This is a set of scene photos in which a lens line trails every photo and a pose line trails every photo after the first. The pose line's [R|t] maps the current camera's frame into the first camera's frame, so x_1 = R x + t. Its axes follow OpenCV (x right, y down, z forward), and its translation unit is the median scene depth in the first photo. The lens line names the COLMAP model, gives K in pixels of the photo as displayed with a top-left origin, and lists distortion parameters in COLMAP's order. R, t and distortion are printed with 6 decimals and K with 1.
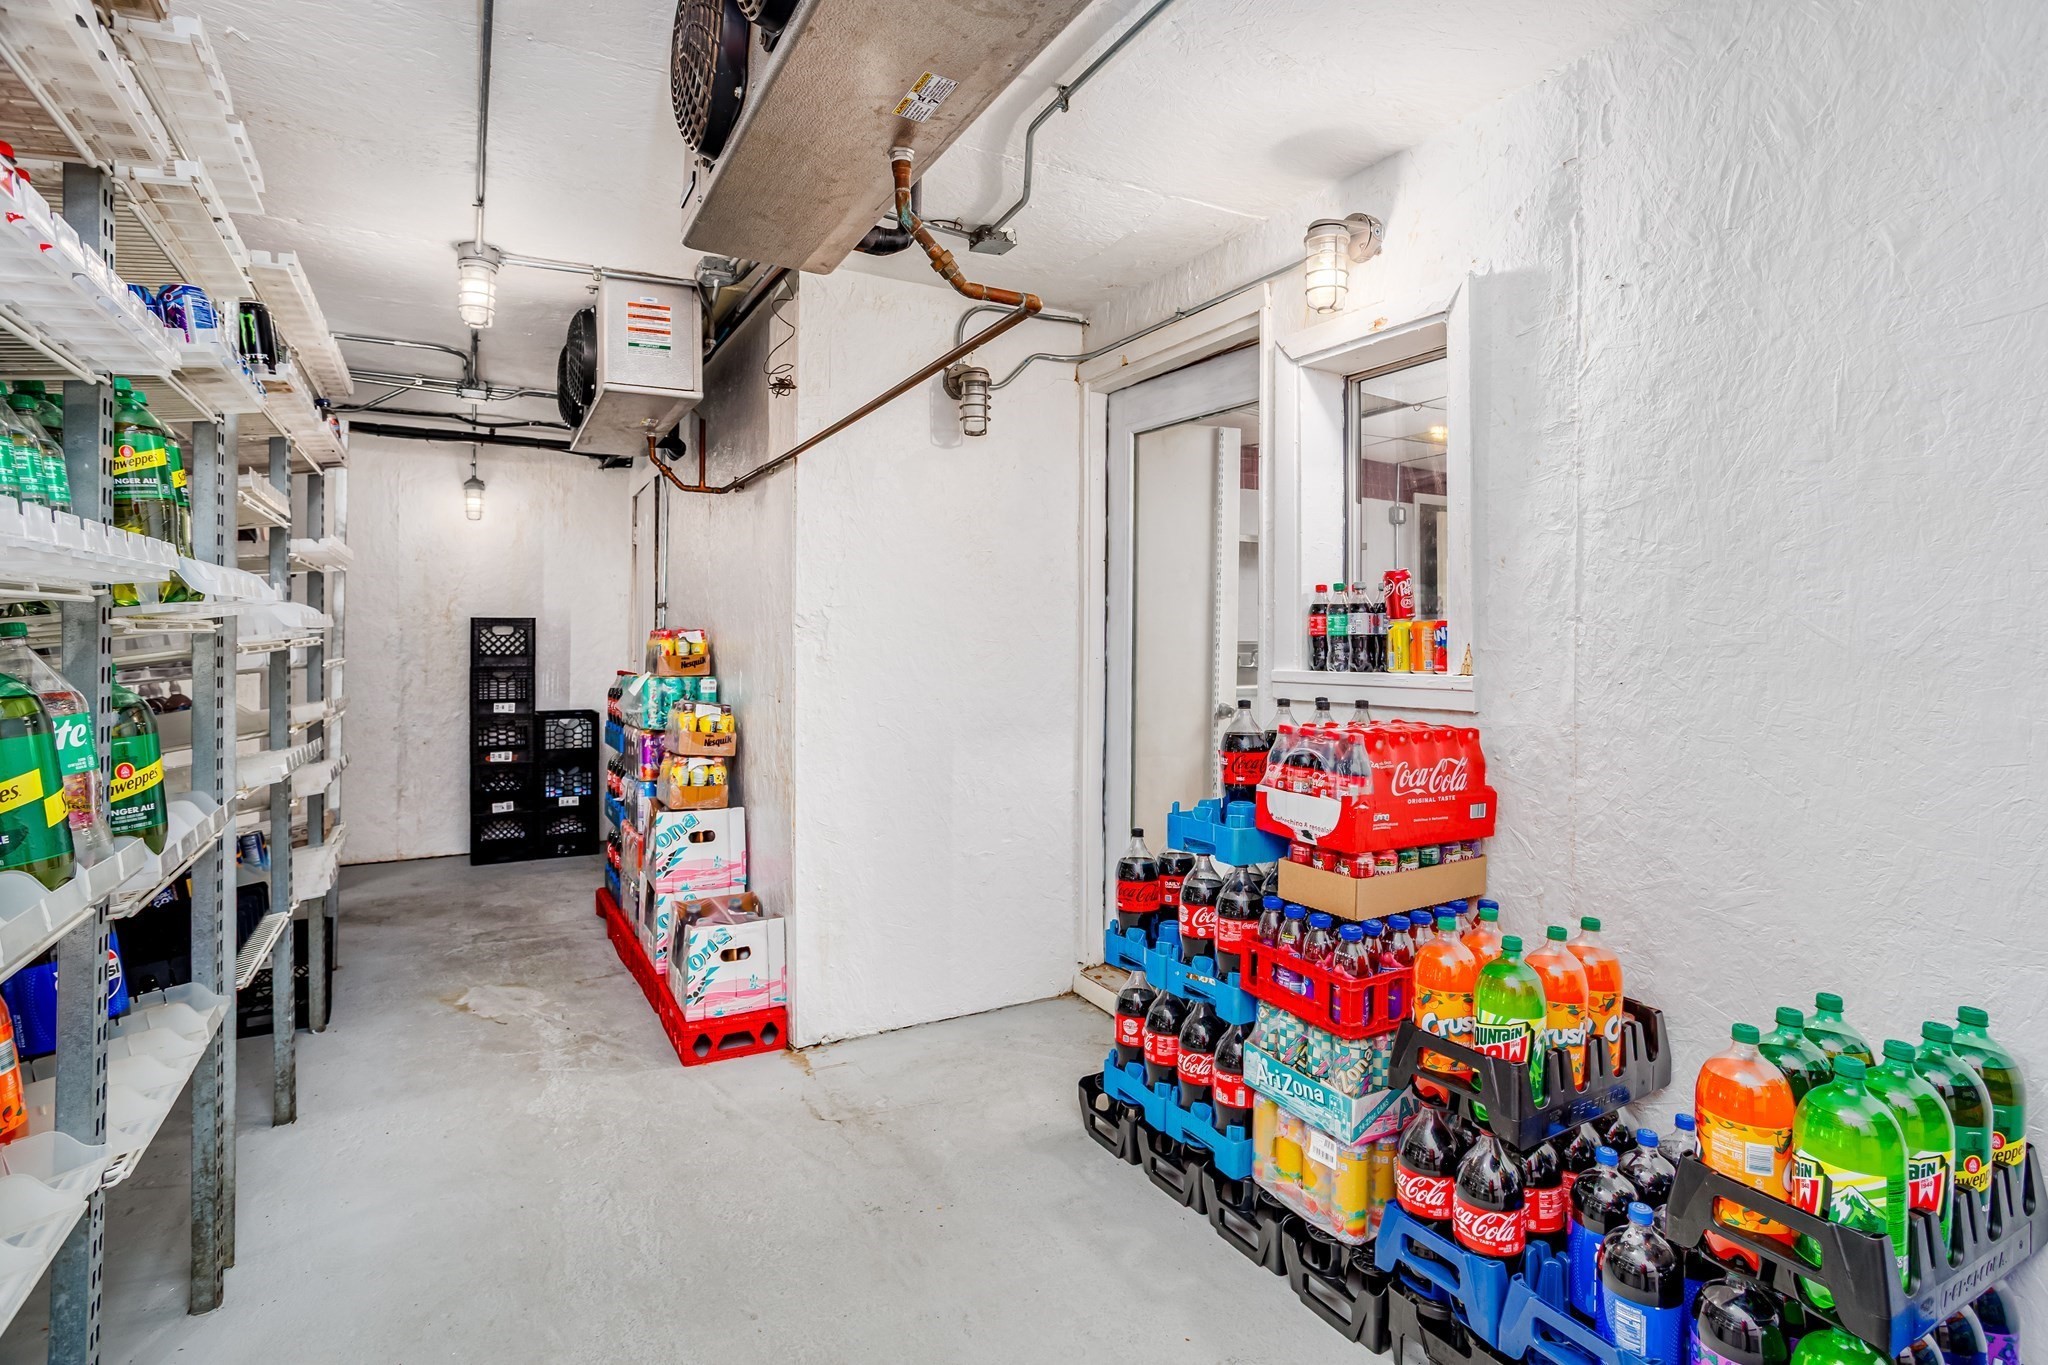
lens RADIAL K [[991.6, 0, 1018.7], [0, 991.6, 634.4], [0, 0, 1]] dist [-0.017324, 0.000309]
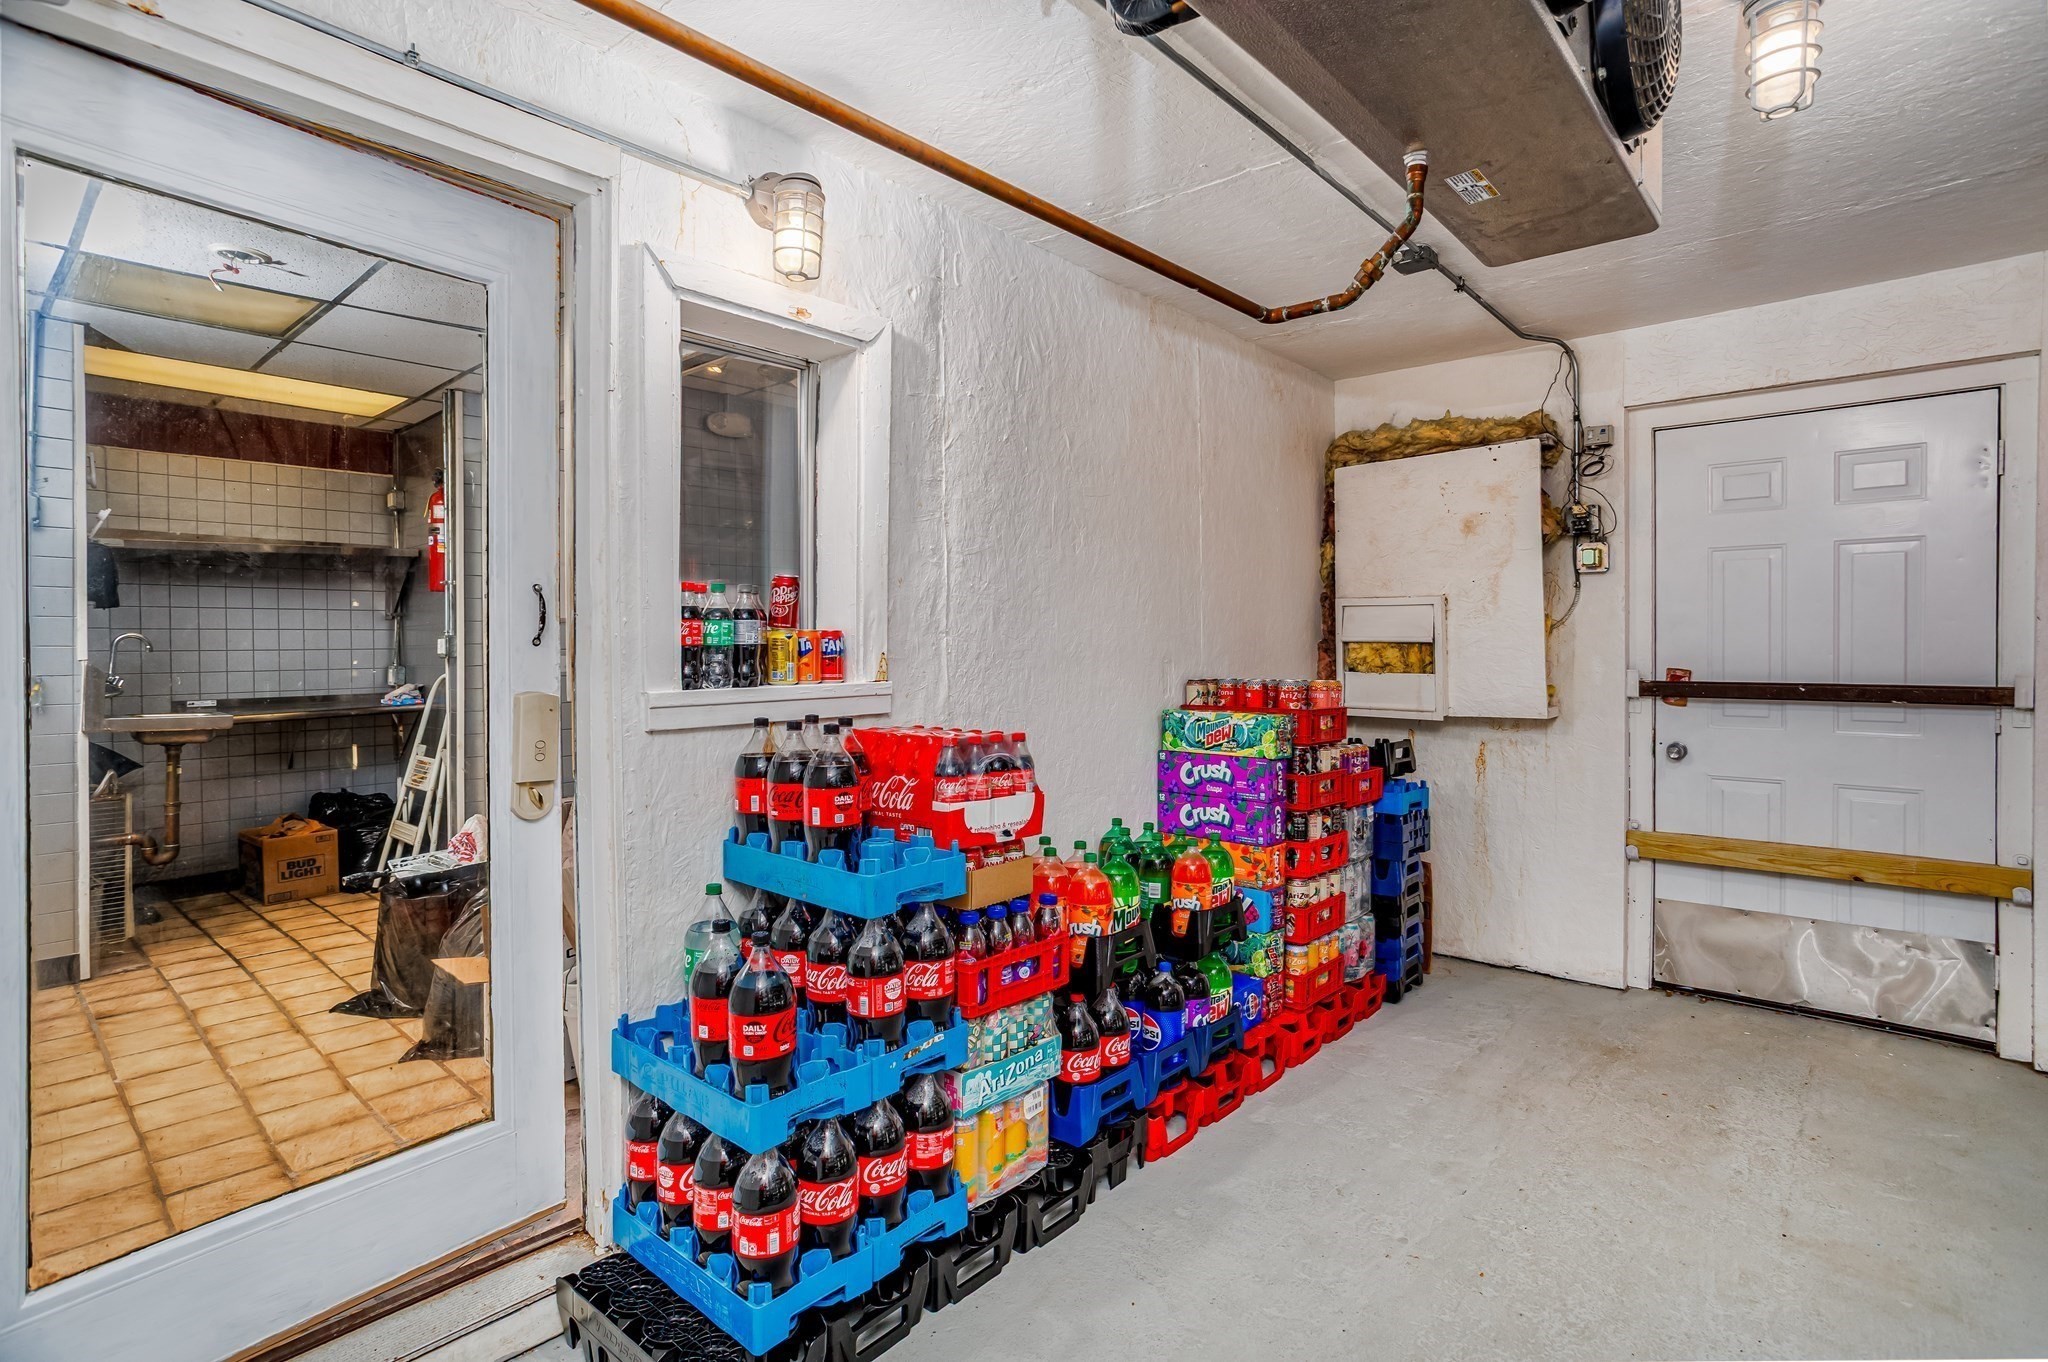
lens RADIAL K [[991.6, 0, 1041.5], [0, 991.6, 652.4], [0, 0, 1]] dist [-0.017324, 0.000309]
pose [[-0.327783, -0.010187, 0.944698, -0.731626], [-0.003190, 0.999948, 0.009676, -0.002528], [-0.944748, 0.000158, -0.327798, 1.323387]]
